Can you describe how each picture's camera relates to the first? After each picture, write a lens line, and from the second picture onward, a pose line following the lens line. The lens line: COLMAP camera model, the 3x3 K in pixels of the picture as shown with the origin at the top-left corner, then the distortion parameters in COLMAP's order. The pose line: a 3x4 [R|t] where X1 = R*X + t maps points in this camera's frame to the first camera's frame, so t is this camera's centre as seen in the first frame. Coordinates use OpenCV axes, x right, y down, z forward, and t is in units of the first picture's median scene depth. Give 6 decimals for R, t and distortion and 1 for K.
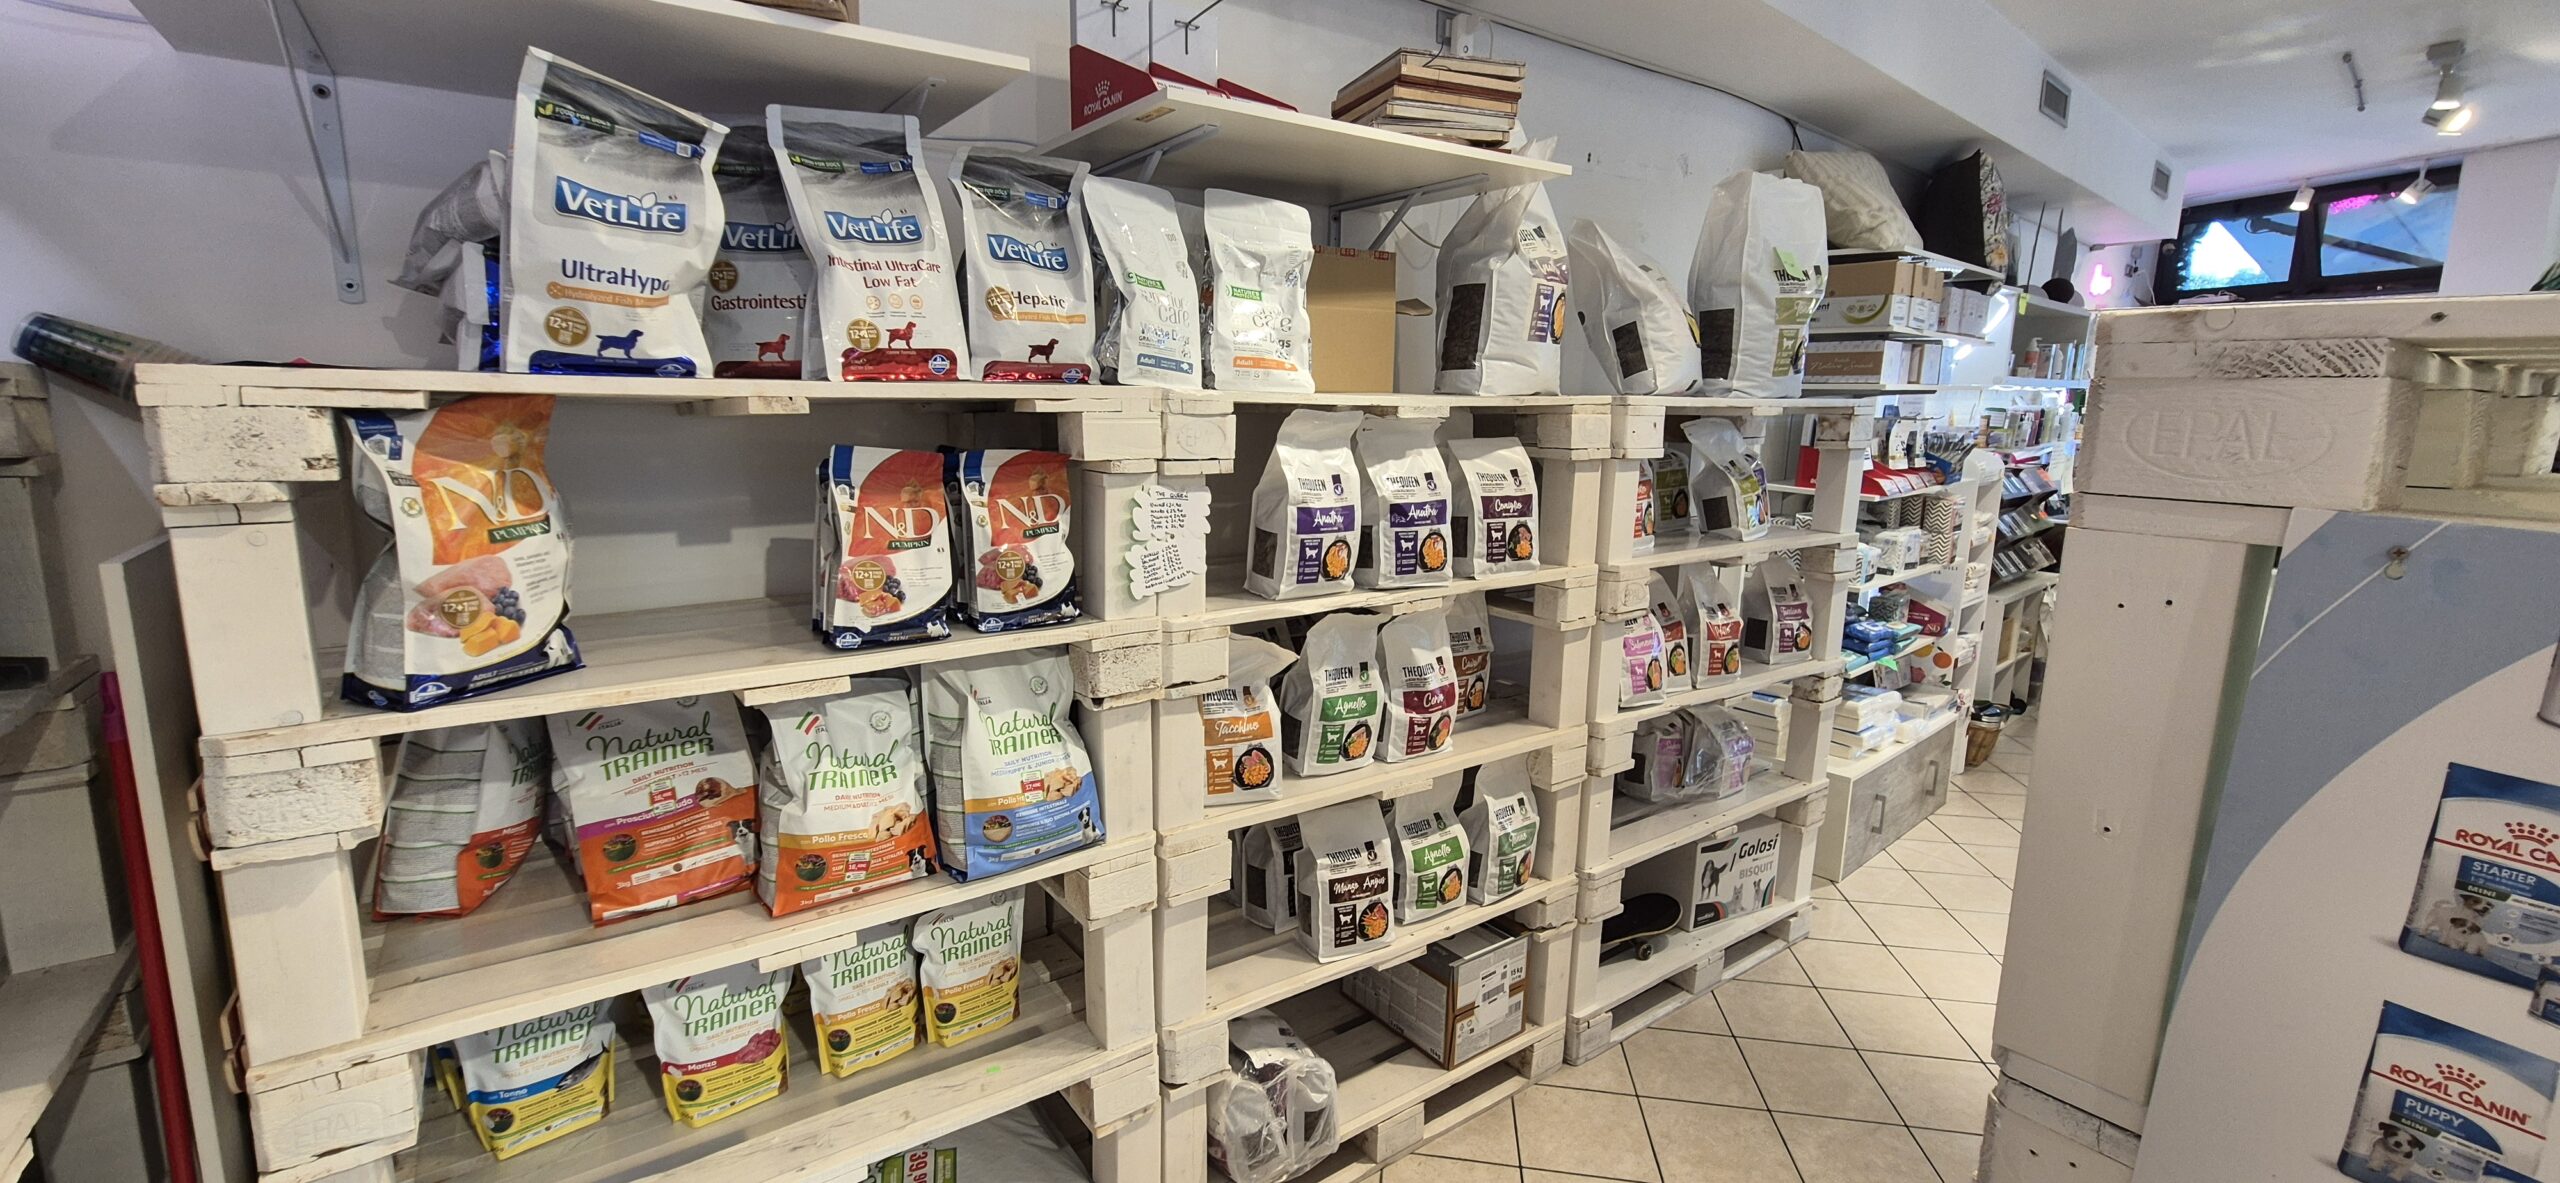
lens RADIAL K [[1043.6, 0, 1235.0], [0, 1043.6, 578.4], [0, 0, 1]] dist [-0.002864, 0.001008]
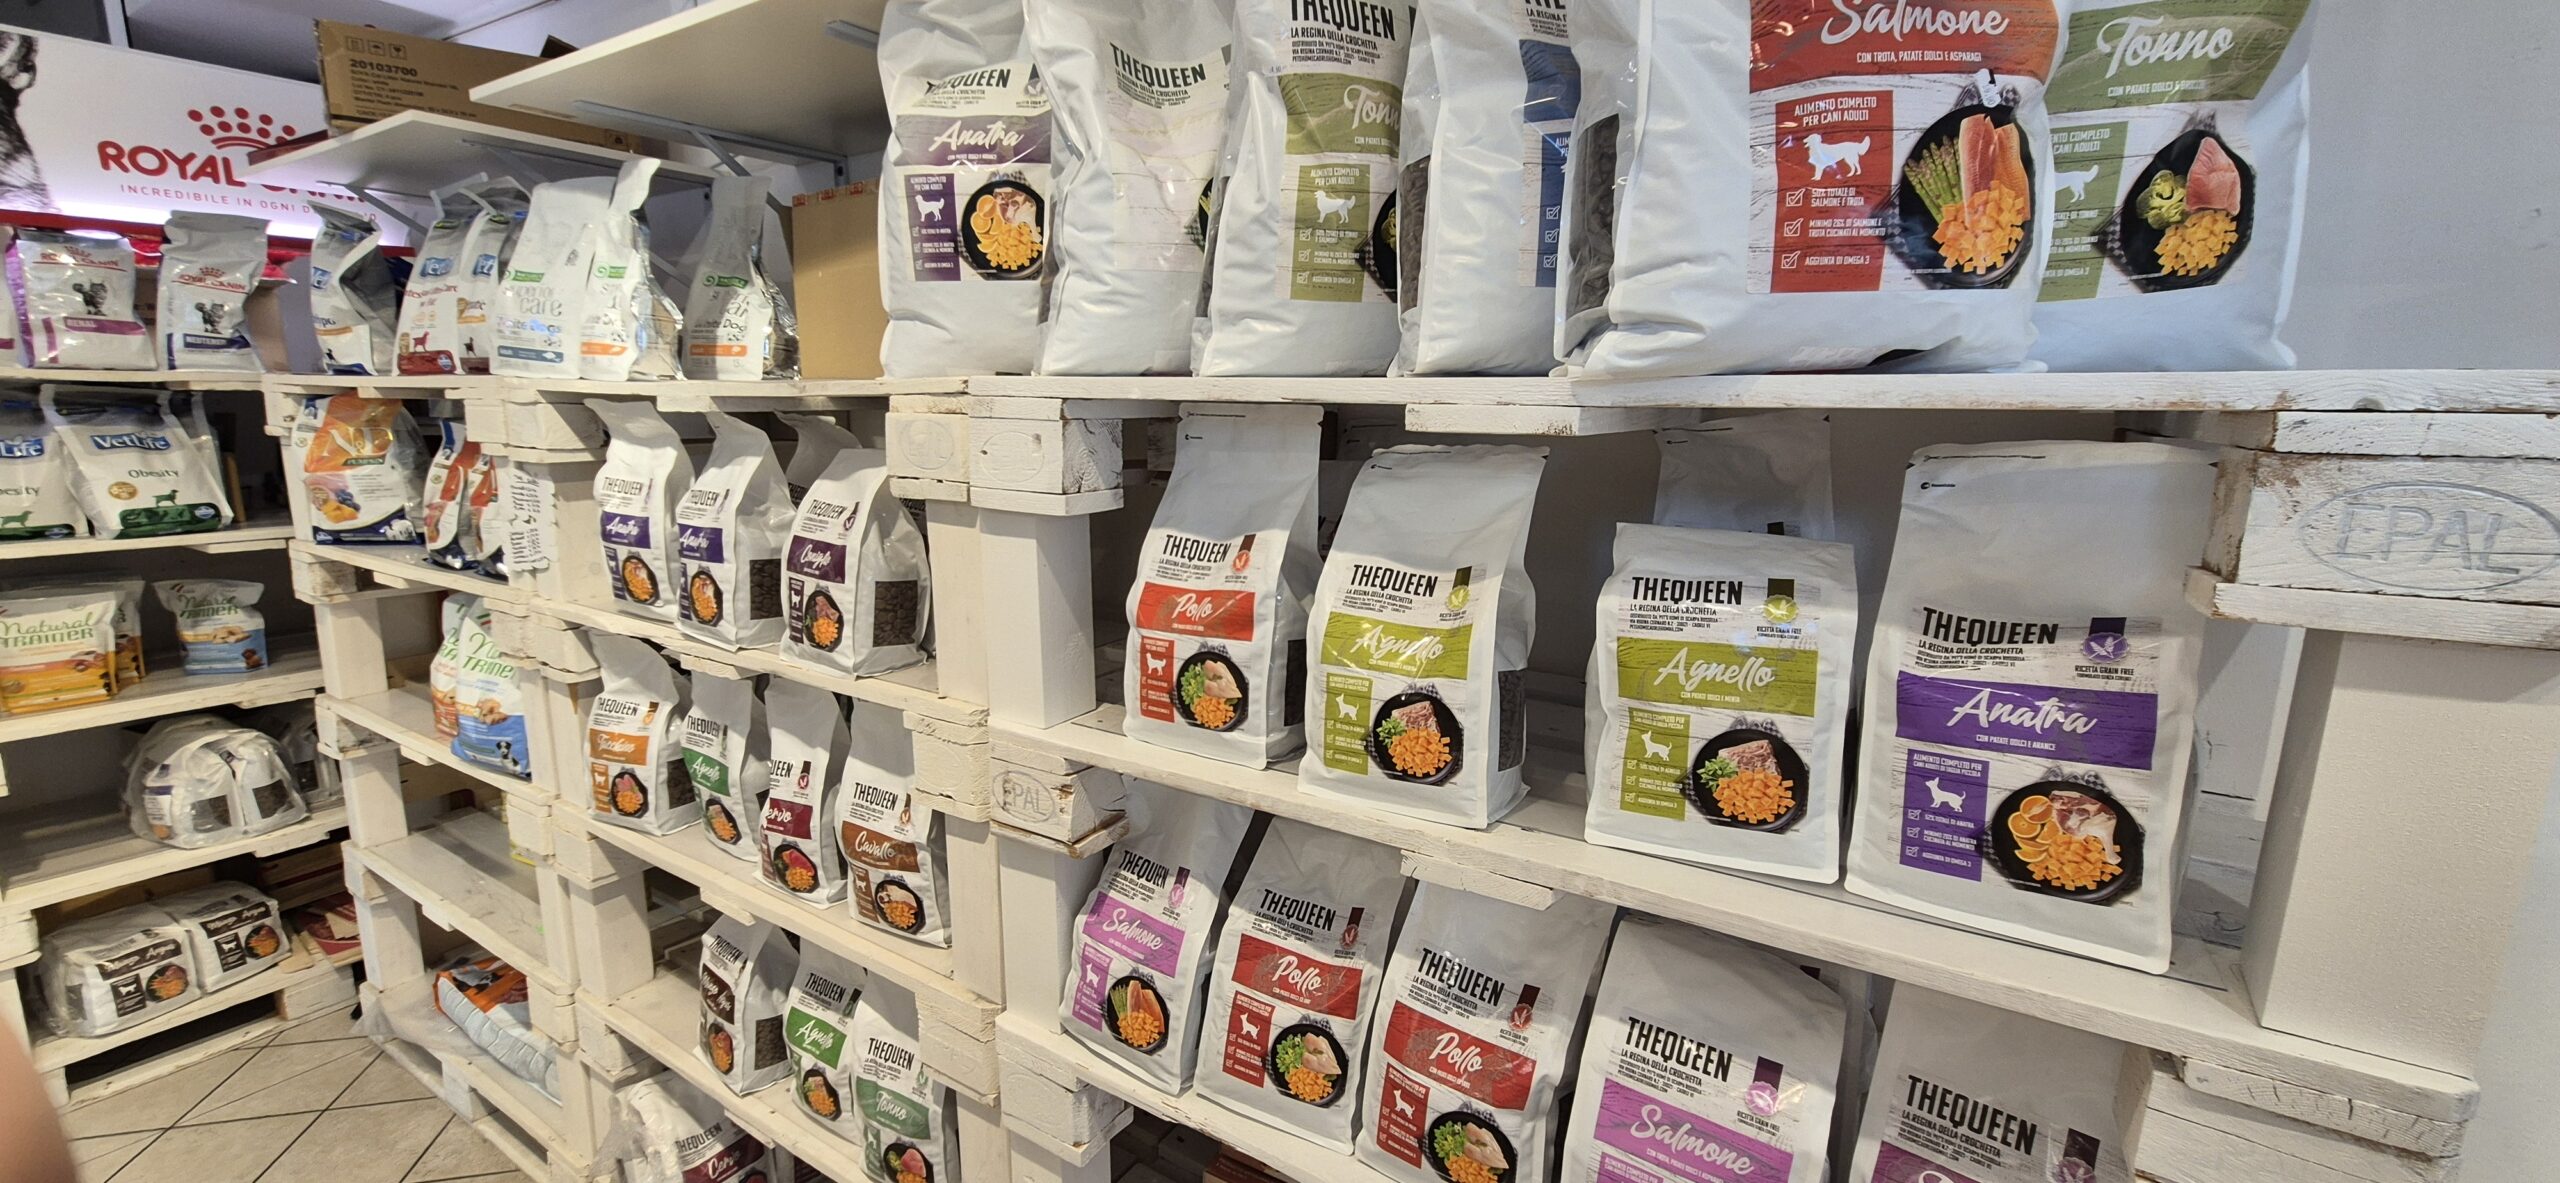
lens RADIAL K [[1043.6, 0, 1245.3], [0, 1043.6, 582.8], [0, 0, 1]] dist [-0.002864, 0.001008]
pose [[0.372382, 0.159823, -0.914215, 1.263566], [-0.161635, 0.981175, 0.105691, -0.220575], [0.913896, 0.108412, 0.391205, 1.354701]]
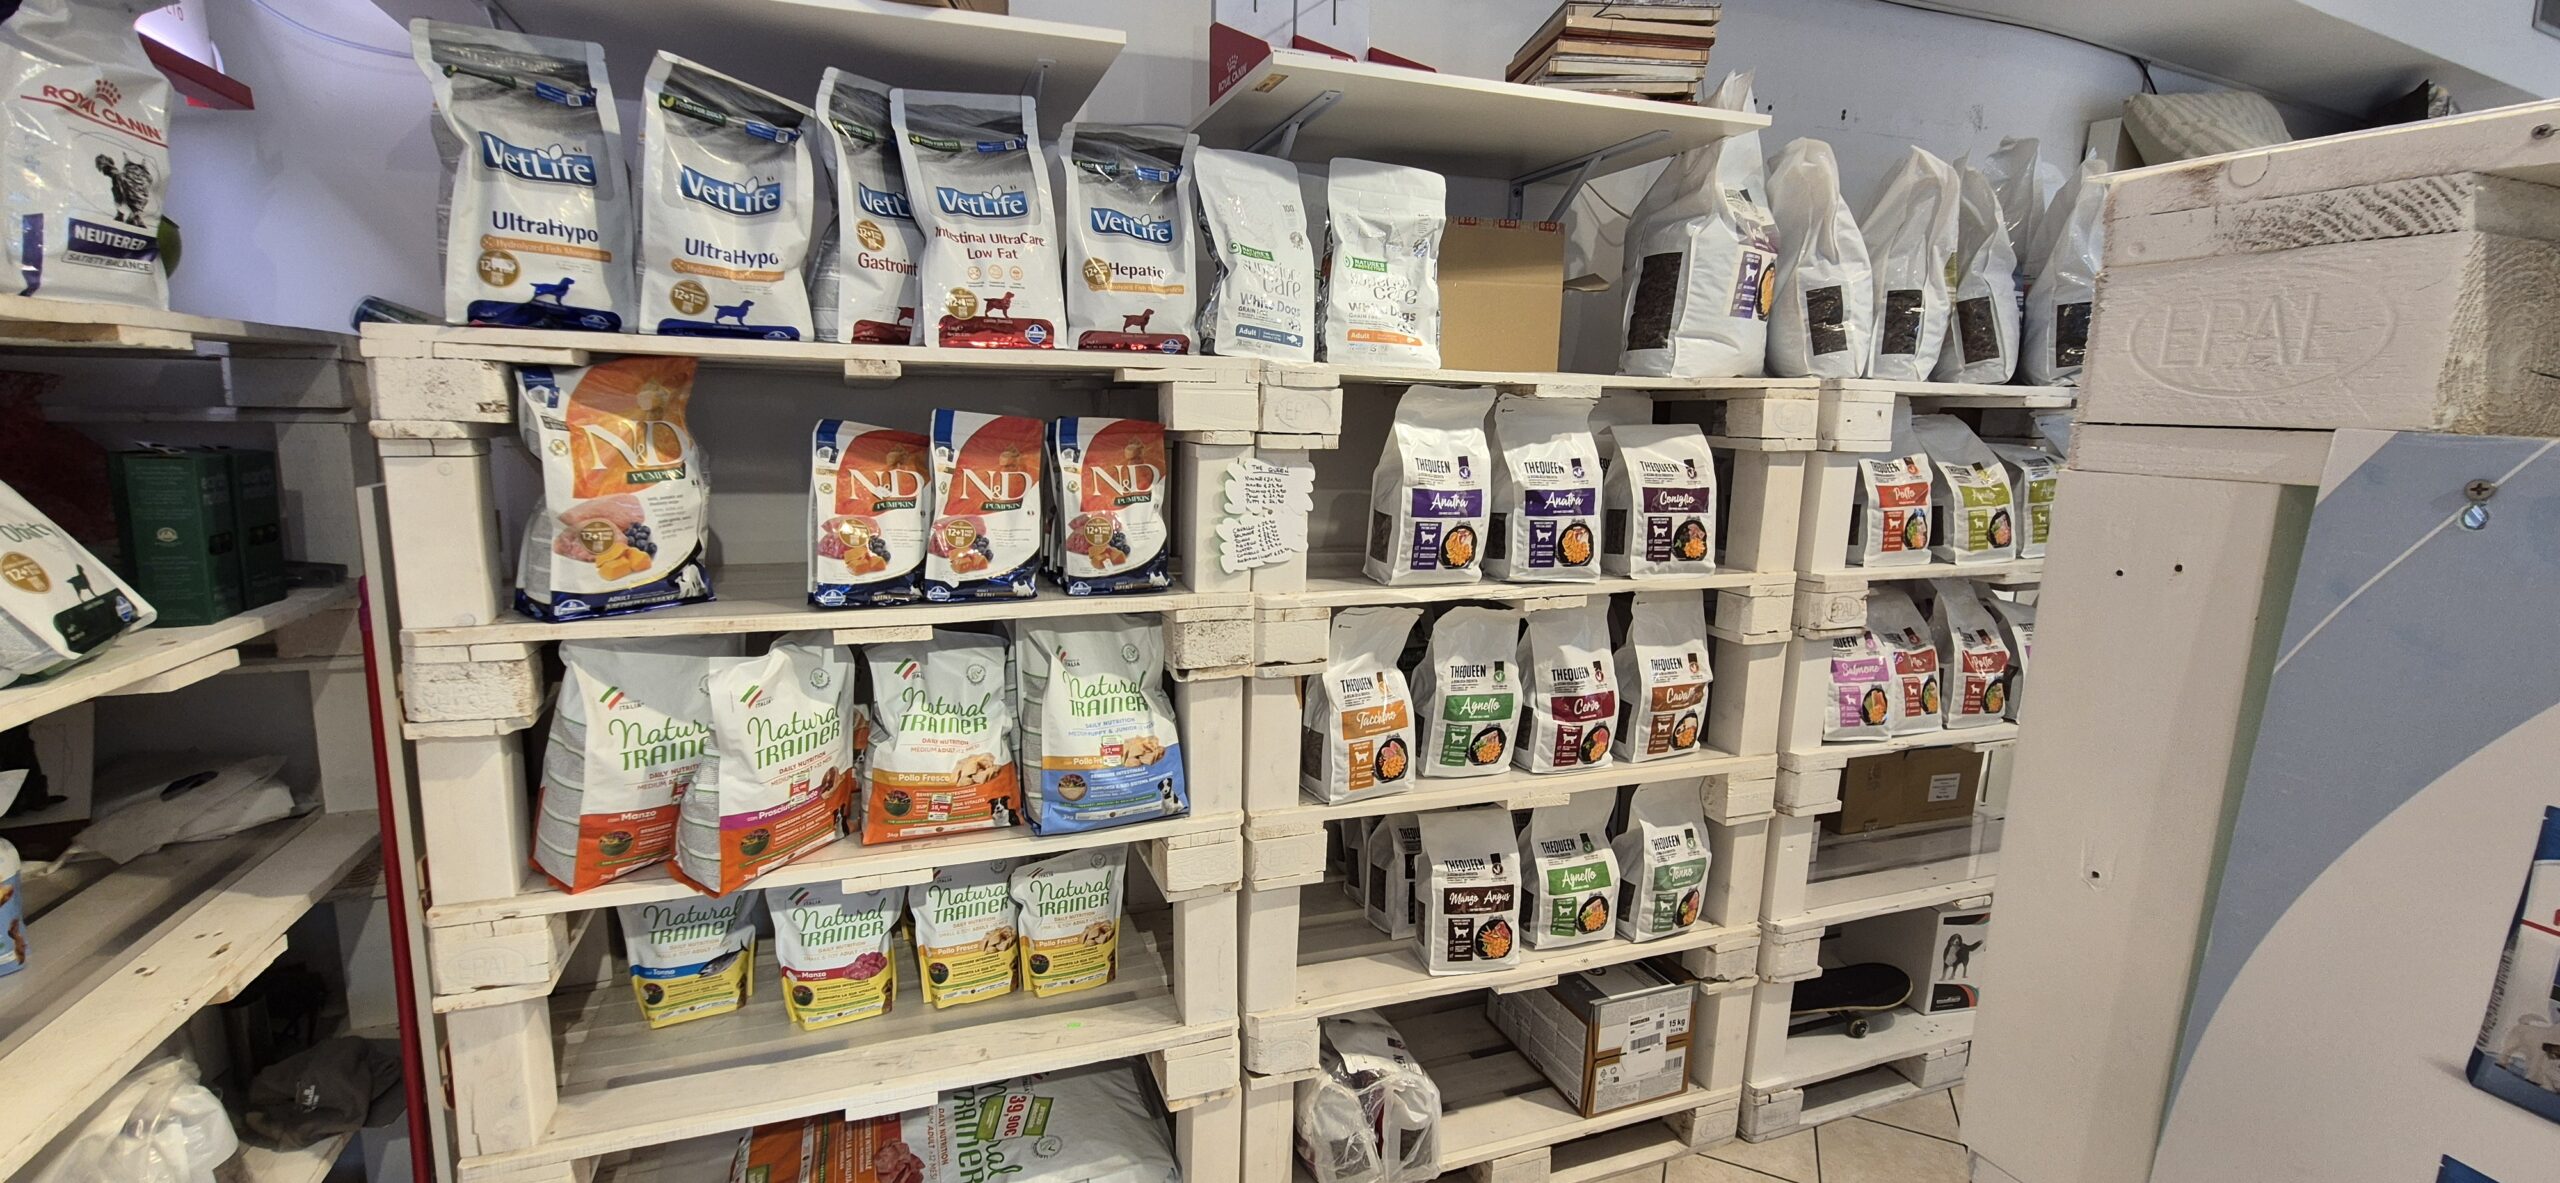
lens RADIAL K [[1043.6, 0, 1233.6], [0, 1043.6, 578.0], [0, 0, 1]] dist [-0.002864, 0.001008]
pose [[0.963292, 0.052005, -0.263372, 0.183068], [-0.054226, 0.998528, -0.001167, 0.027075], [0.262924, 0.015406, 0.964694, 0.049206]]
